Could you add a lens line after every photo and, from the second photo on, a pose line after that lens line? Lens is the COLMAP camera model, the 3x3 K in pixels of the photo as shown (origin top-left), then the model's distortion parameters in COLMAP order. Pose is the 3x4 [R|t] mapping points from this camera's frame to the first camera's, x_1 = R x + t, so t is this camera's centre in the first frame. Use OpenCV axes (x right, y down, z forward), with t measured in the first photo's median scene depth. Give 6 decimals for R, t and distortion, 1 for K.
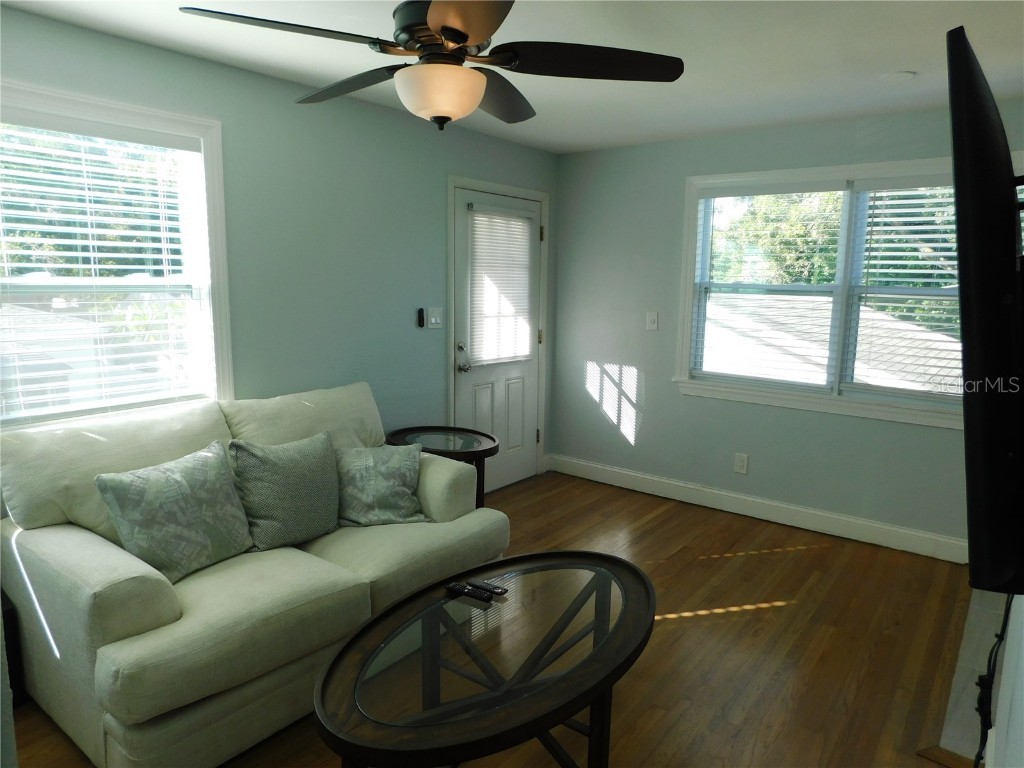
lens RADIAL K [[682.6, 0, 512.0], [0, 682.6, 384.0], [0, 0, 1]] dist [-0.000232, 0.001532]
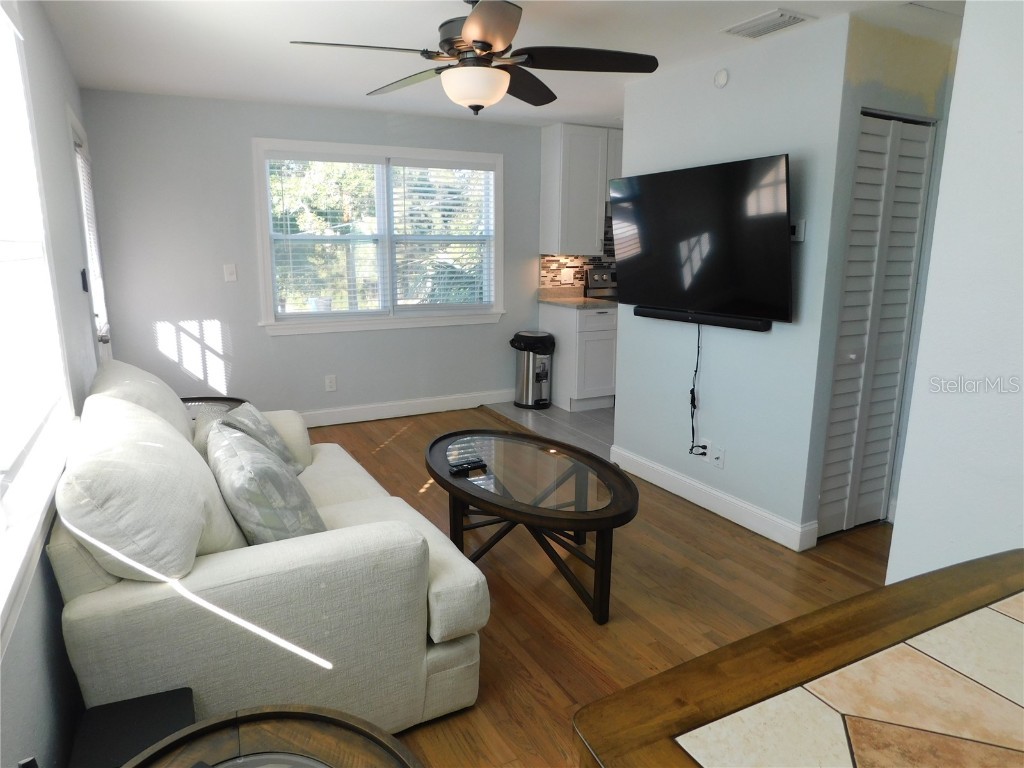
lens RADIAL K [[682.6, 0, 512.0], [0, 682.6, 384.0], [0, 0, 1]] dist [-0.000232, 0.001532]
pose [[0.404762, -0.205364, 0.891063, -0.586273], [0.148809, 0.976258, 0.157403, -0.026182], [-0.902232, 0.068888, 0.425713, 0.176693]]
